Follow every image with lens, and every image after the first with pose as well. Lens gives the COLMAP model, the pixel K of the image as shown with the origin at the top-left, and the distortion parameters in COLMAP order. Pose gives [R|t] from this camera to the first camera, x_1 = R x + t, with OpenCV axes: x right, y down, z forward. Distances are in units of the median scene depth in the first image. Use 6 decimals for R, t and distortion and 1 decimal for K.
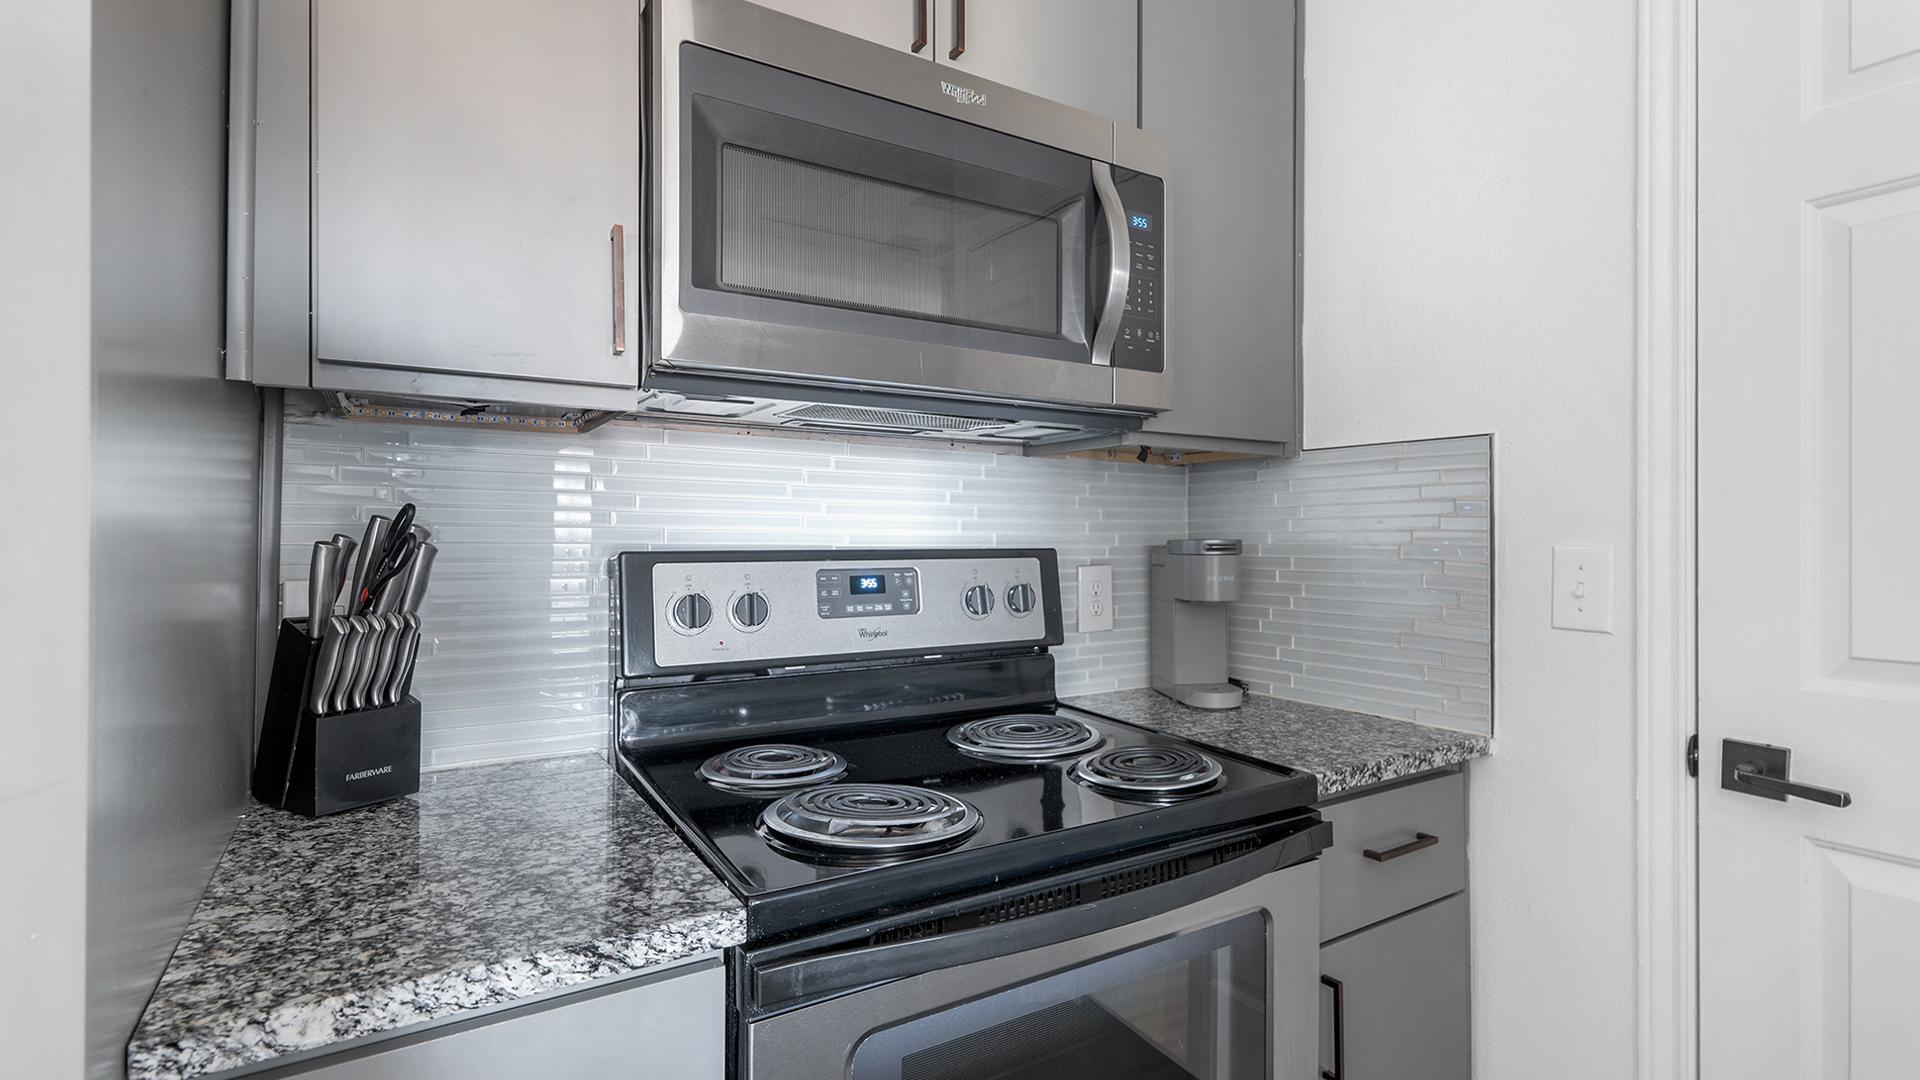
lens RADIAL K [[900.2, 0, 958.5], [0, 900.2, 532.0], [0, 0, 1]] dist [-0.000446, -0.000295]
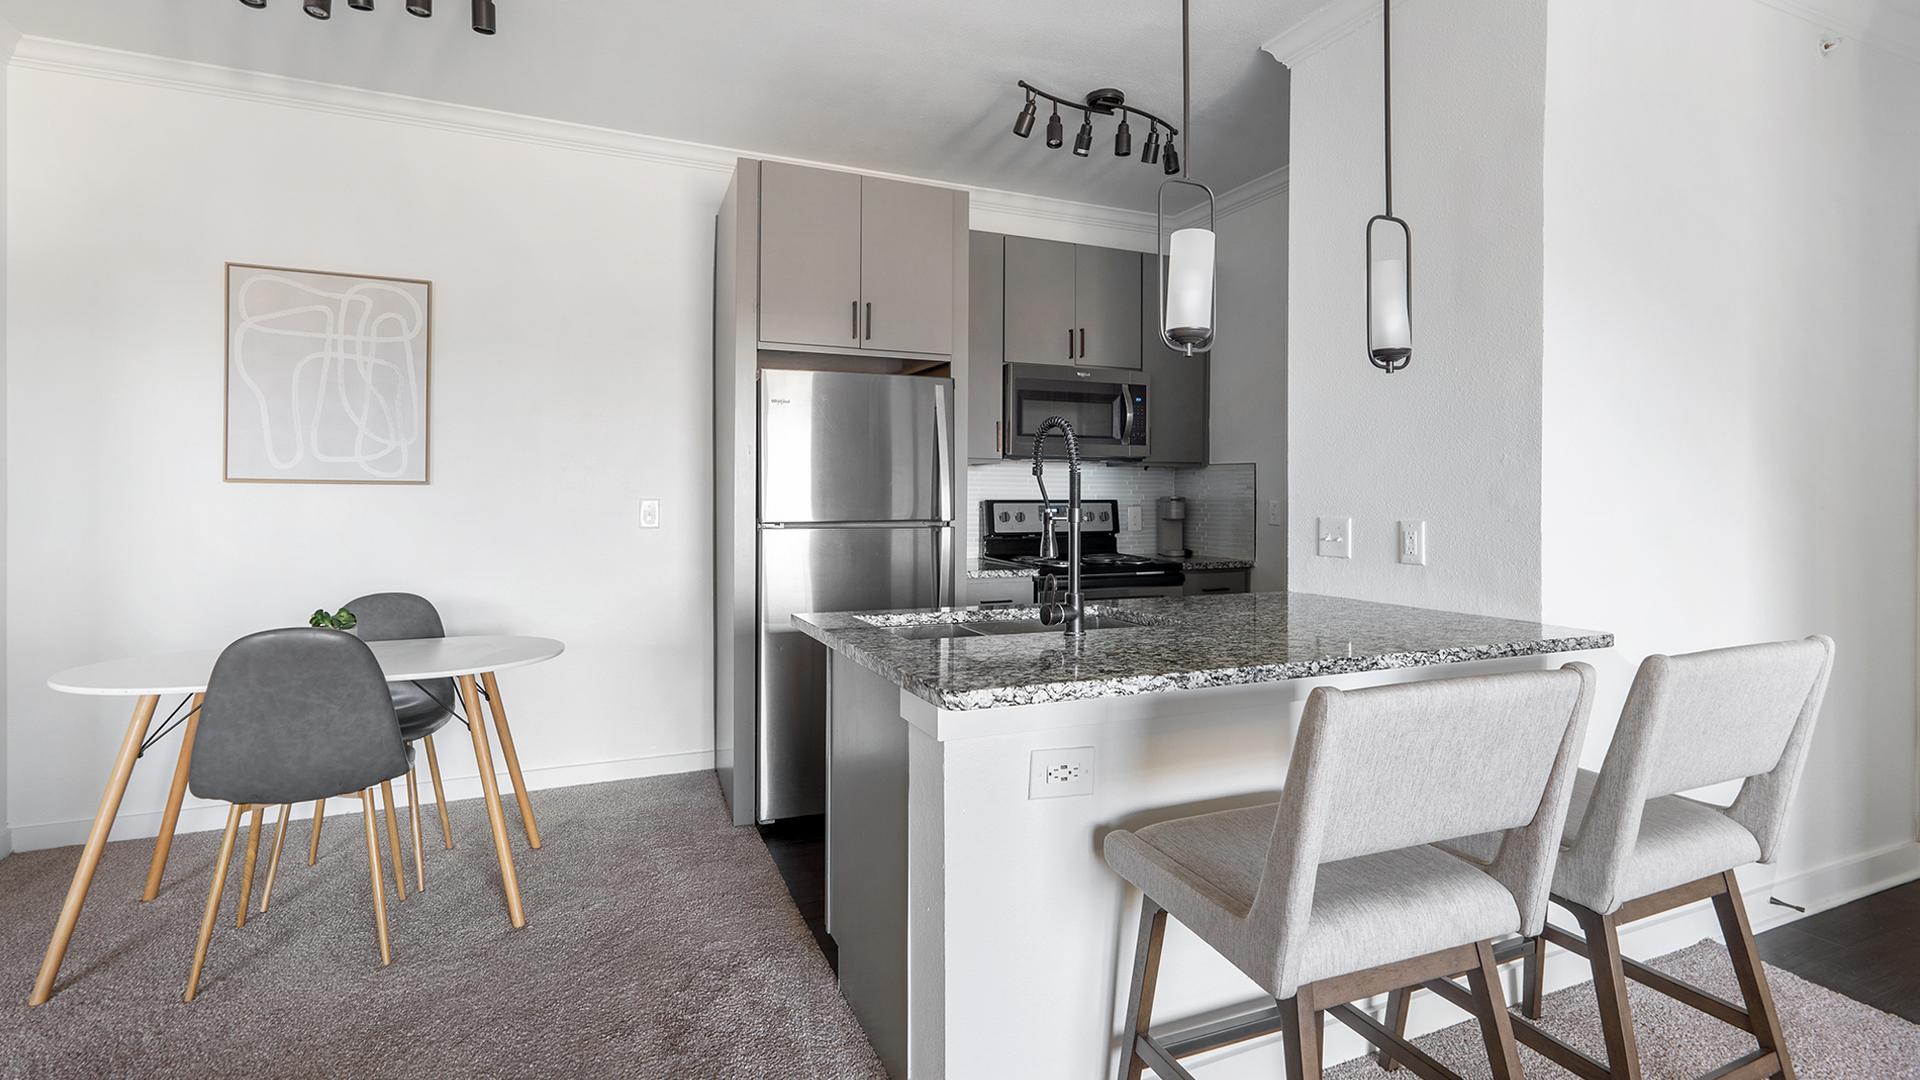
lens RADIAL K [[913.4, 0, 972.8], [0, 913.4, 496.6], [0, 0, 1]] dist [-0.001811, 0.008699]
pose [[0.991094, 0.003059, -0.133128, 0.047021], [-0.001783, 0.999951, 0.009703, -0.022899], [0.133151, -0.009379, 0.991051, -2.328465]]
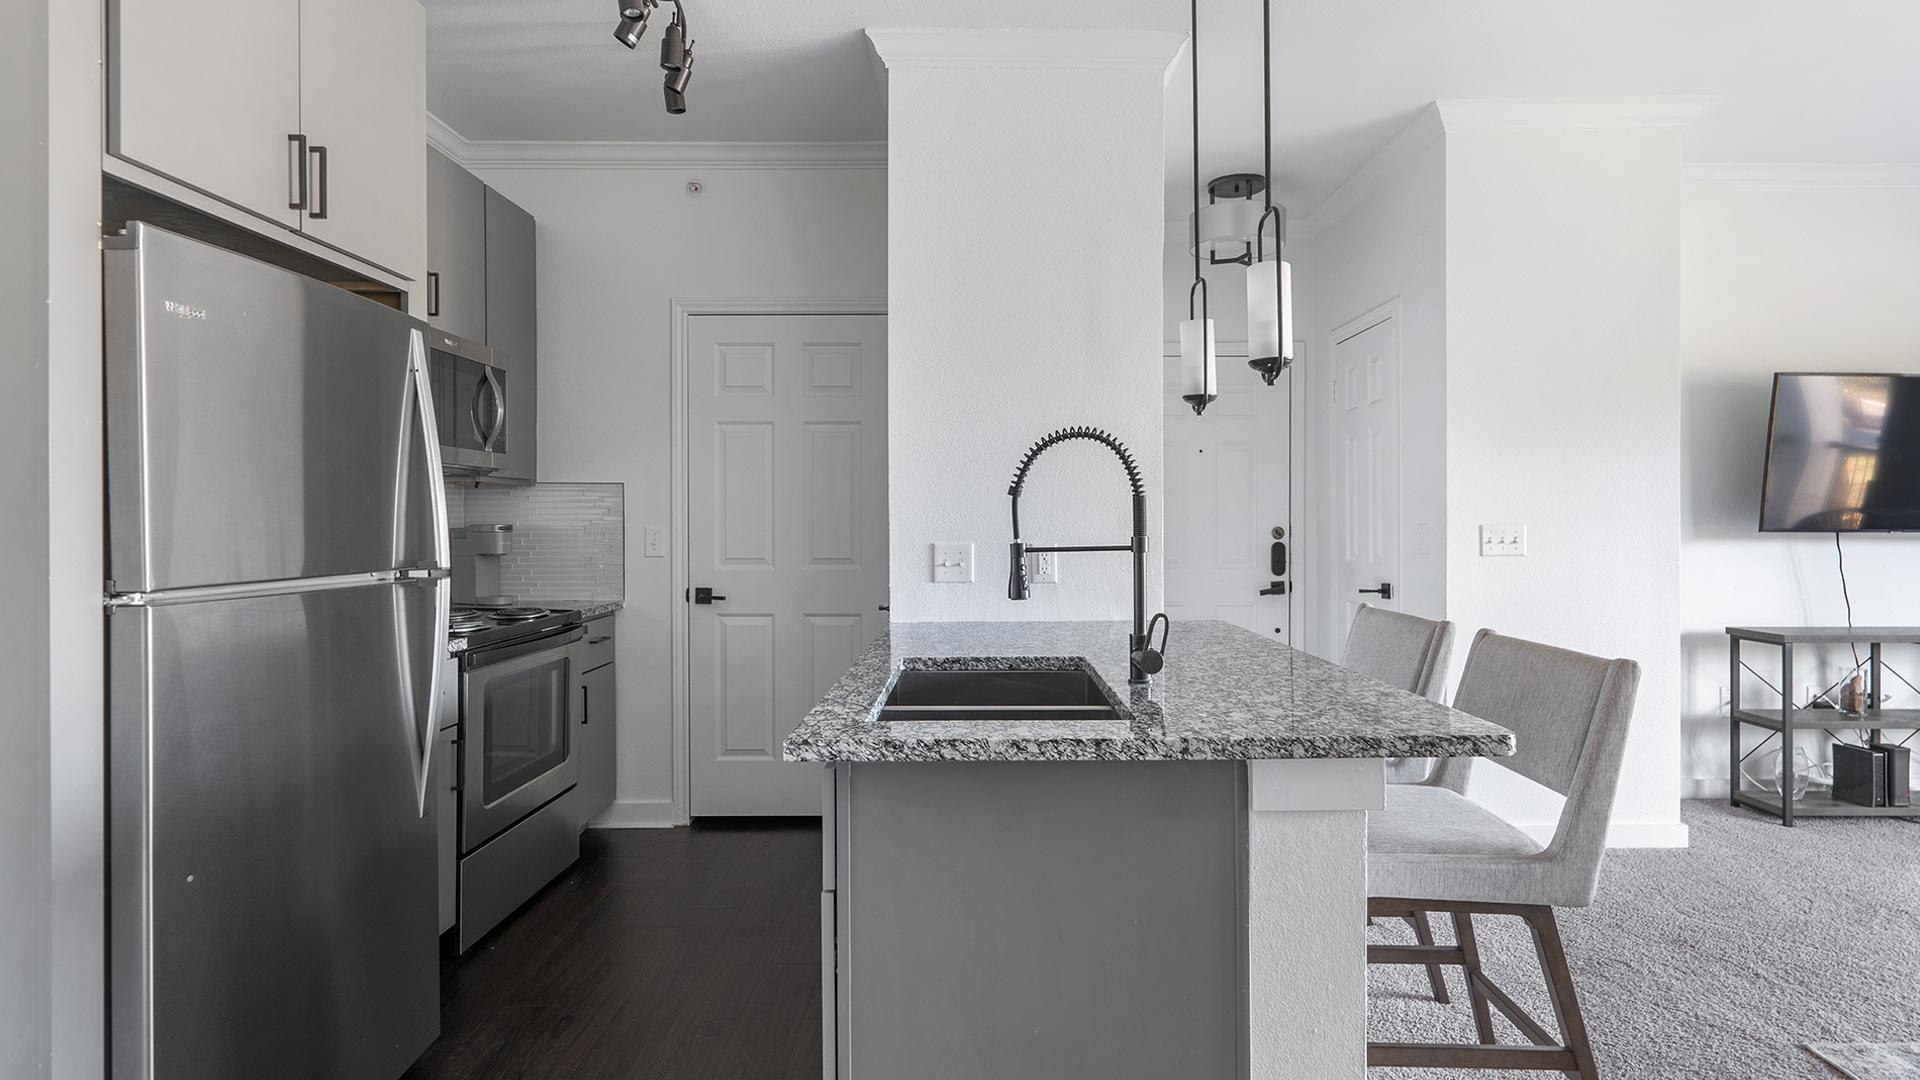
lens RADIAL K [[960.0, 0, 986.2], [0, 960.0, 530.3], [0, 0, 1]] dist [0.003021, 0.000440]
pose [[0.524046, -0.009608, 0.851635, -1.243141], [-0.004123, 0.999896, 0.013818, -0.016192], [-0.851680, -0.010753, 0.523952, -1.365688]]
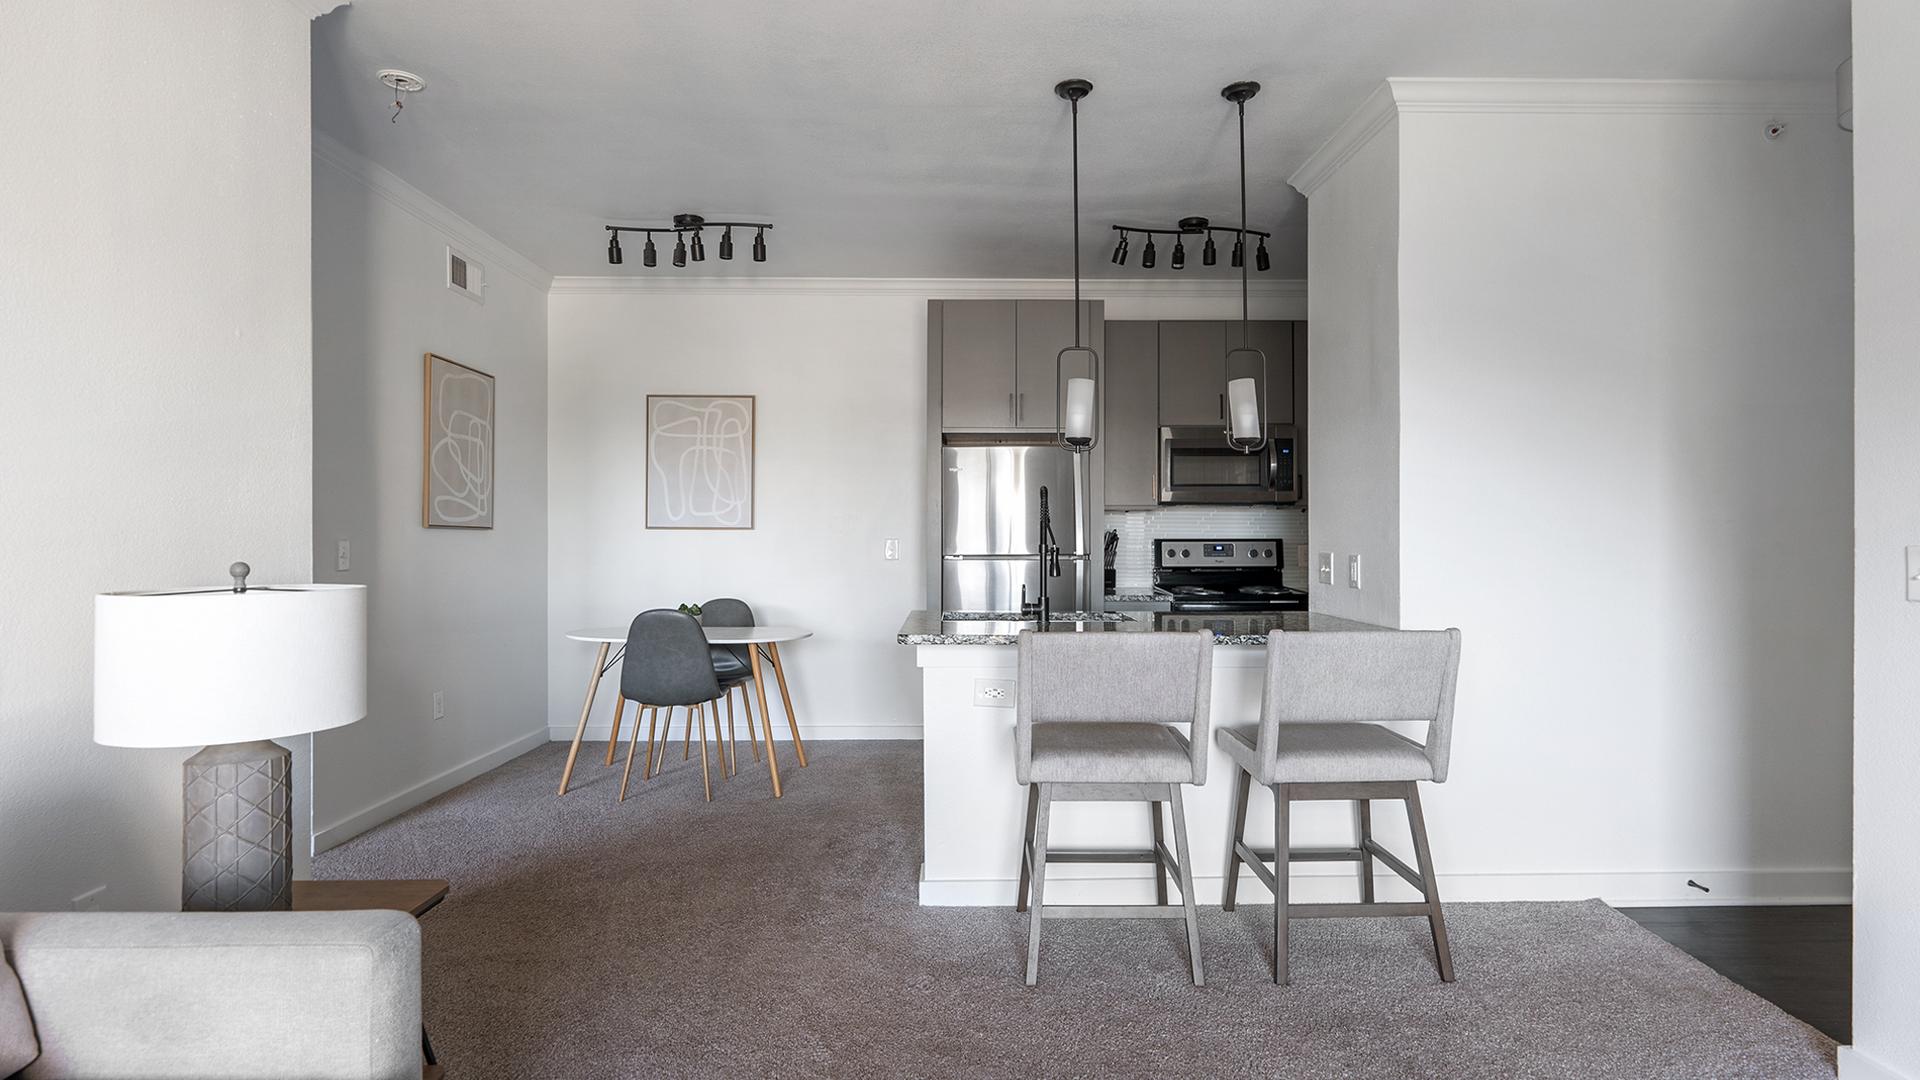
lens RADIAL K [[1007.6, 0, 973.2], [0, 1007.6, 530.2], [0, 0, 1]] dist [-0.000825, -0.000904]
pose [[0.857978, -0.002654, -0.513680, 1.210709], [0.005606, 0.999975, 0.004196, -0.039827], [0.513656, -0.006480, 0.857972, -3.197688]]
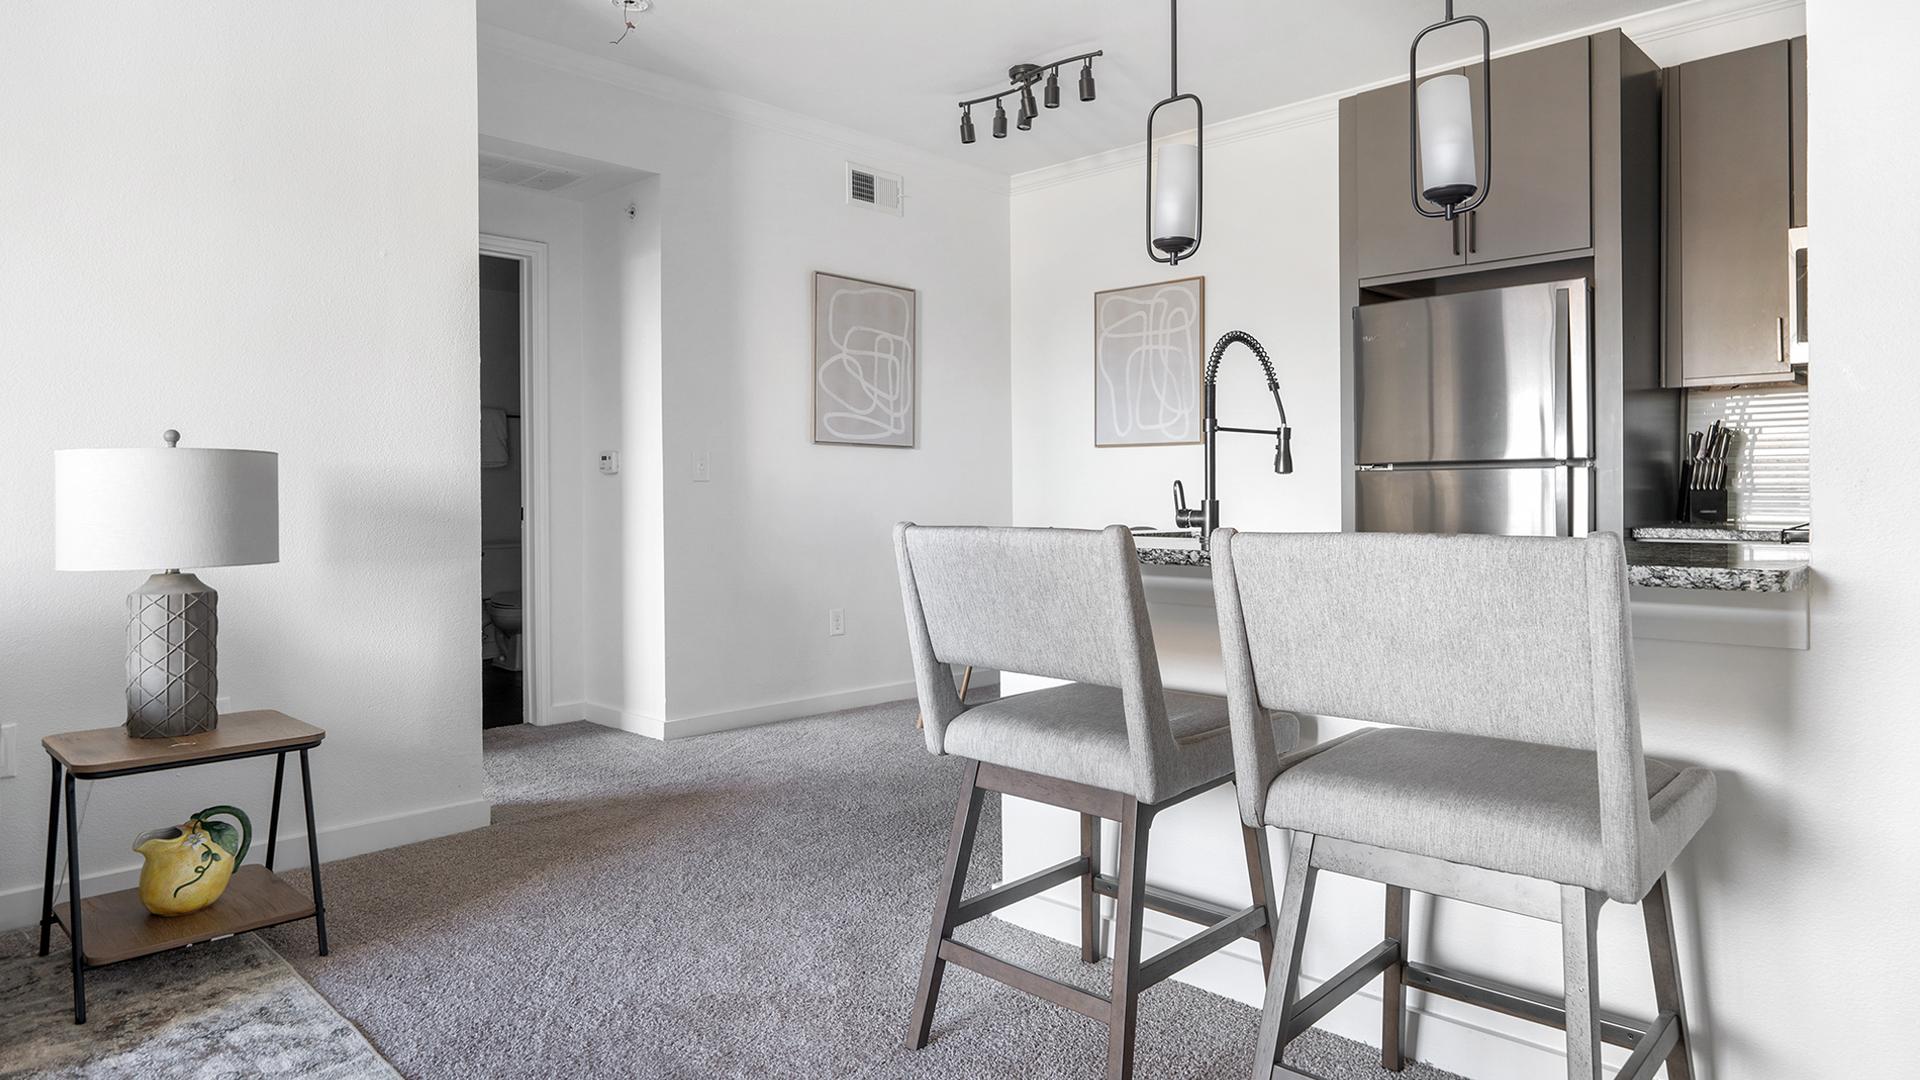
lens RADIAL K [[1148.1, 0, 969.9], [0, 1148.1, 491.7], [0, 0, 1]] dist [-0.002099, 0.002049]
pose [[0.251975, -0.005311, -0.967719, 1.790938], [0.013933, 0.999901, -0.001860, 0.131017], [0.967633, -0.013014, 0.252024, -1.727424]]
